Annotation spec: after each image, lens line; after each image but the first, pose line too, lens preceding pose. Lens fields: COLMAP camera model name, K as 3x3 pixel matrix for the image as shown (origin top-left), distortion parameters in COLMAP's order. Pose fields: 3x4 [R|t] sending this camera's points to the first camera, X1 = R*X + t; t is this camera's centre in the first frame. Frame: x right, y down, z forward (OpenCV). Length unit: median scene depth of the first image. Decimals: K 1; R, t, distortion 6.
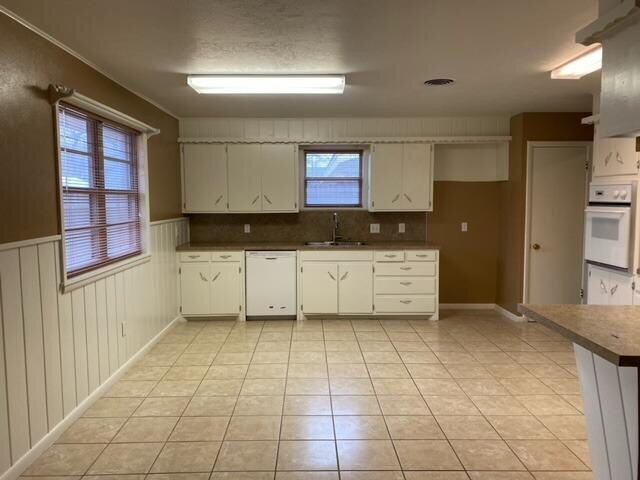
lens RADIAL K [[489.2, 0, 316.2], [0, 489.2, 237.8], [0, 0, 1]] dist [0.047619, -0.053353]
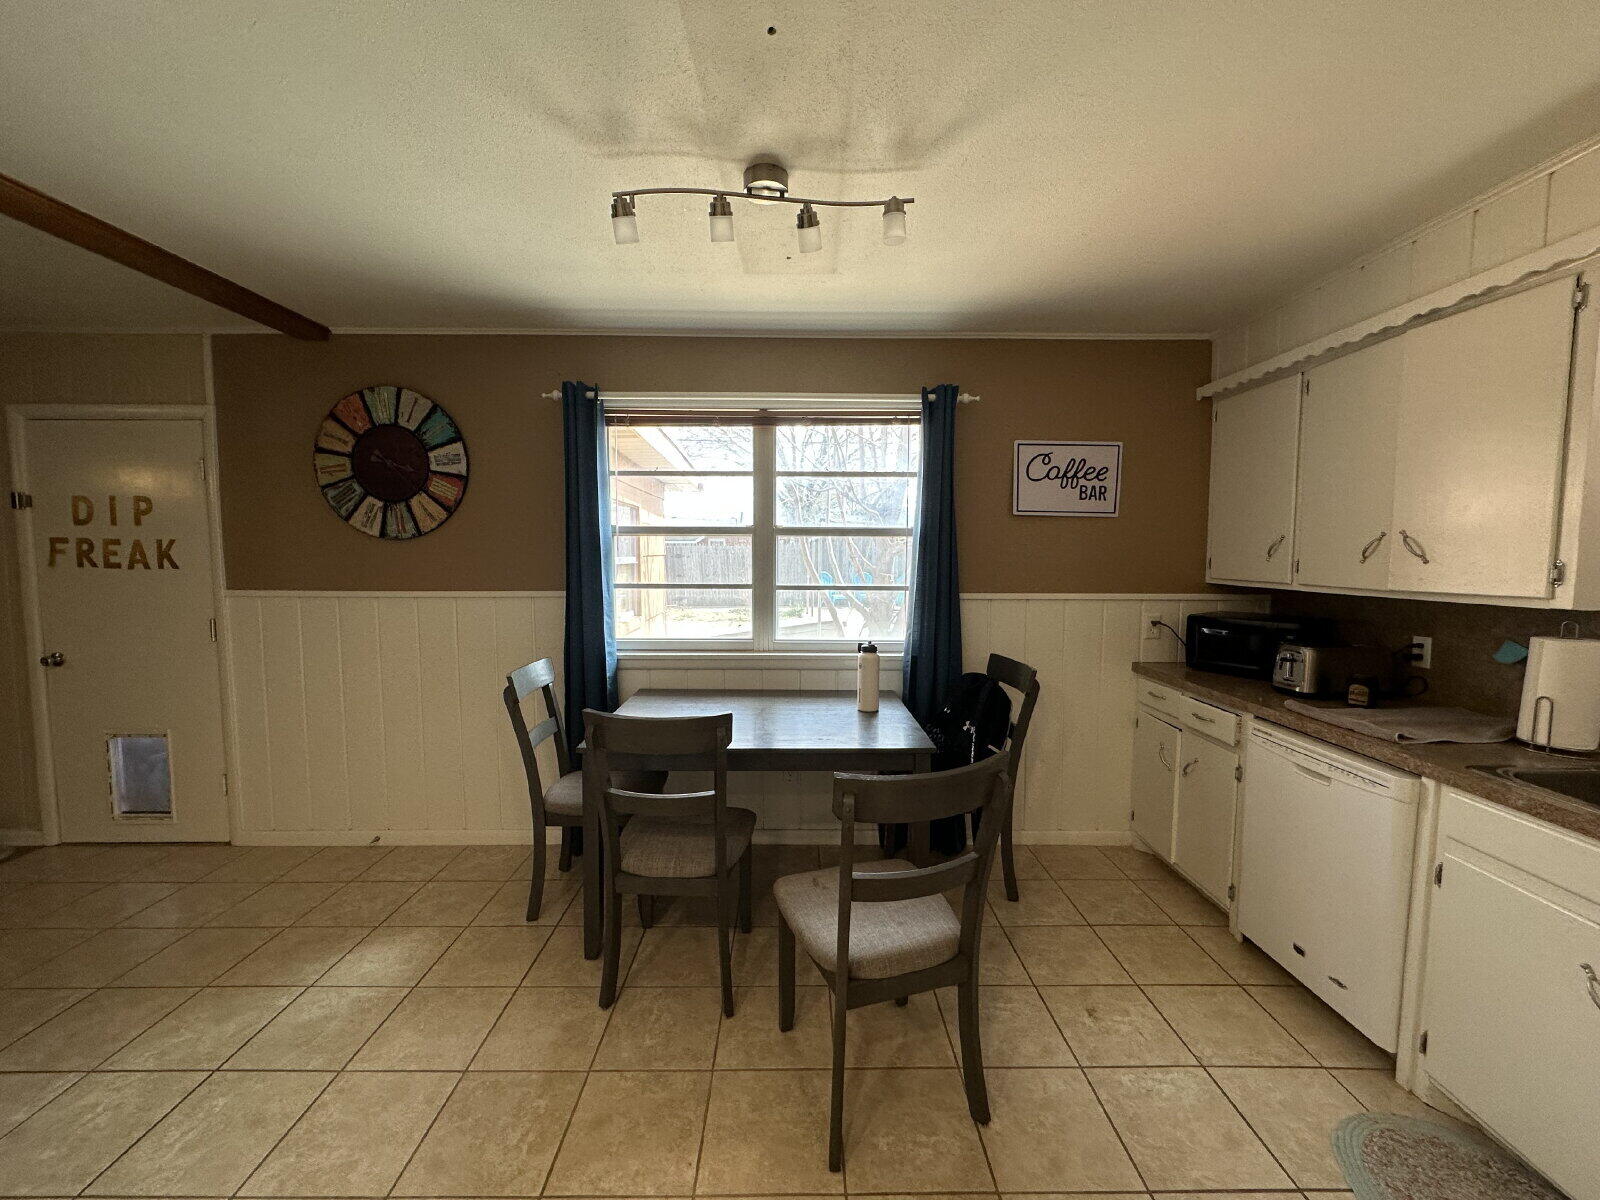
lens RADIAL K [[634.6, 0, 795.4], [0, 634.6, 602.3], [0, 0, 1]] dist [-0.001499, -0.000202]
pose [[-0.011871, 0.084346, -0.996366, 0.236647], [-0.086909, 0.992578, 0.085061, -0.051476], [0.996146, 0.087603, -0.004453, 0.707781]]
